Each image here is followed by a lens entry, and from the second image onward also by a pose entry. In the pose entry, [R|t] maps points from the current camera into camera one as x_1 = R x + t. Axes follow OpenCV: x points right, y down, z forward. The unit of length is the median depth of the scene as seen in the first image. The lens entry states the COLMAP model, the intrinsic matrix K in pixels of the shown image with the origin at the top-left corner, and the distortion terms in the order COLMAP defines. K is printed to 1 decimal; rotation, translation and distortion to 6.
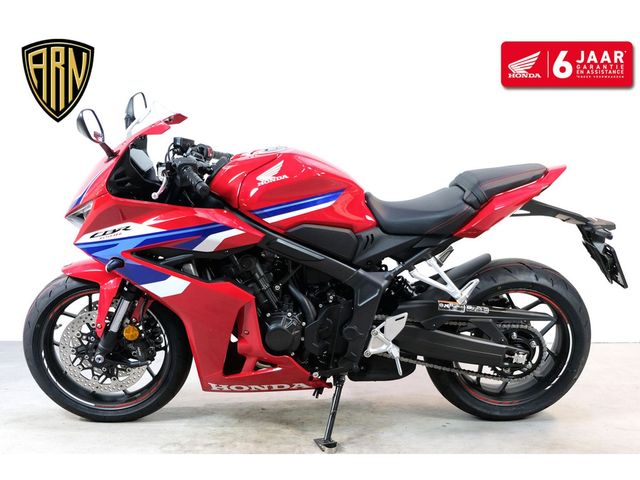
lens RADIAL K [[1016.2, 0, 320.0], [0, 1016.2, 240.0], [0, 0, 1]] dist [-0.079790, -0.064500]
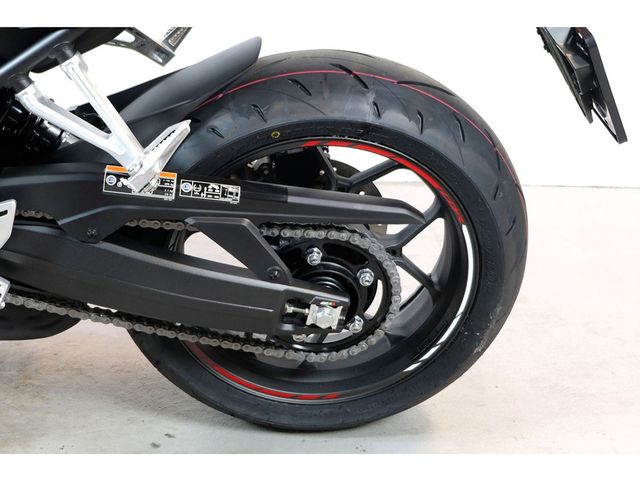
lens RADIAL K [[1016.2, 0, 320.0], [0, 1016.2, 240.0], [0, 0, 1]] dist [-0.079790, -0.064500]
pose [[0.996347, 0.036015, -0.077426, 0.223783], [-0.011847, 0.956239, 0.292348, -0.025696], [0.084567, -0.290363, 0.953172, 0.629035]]
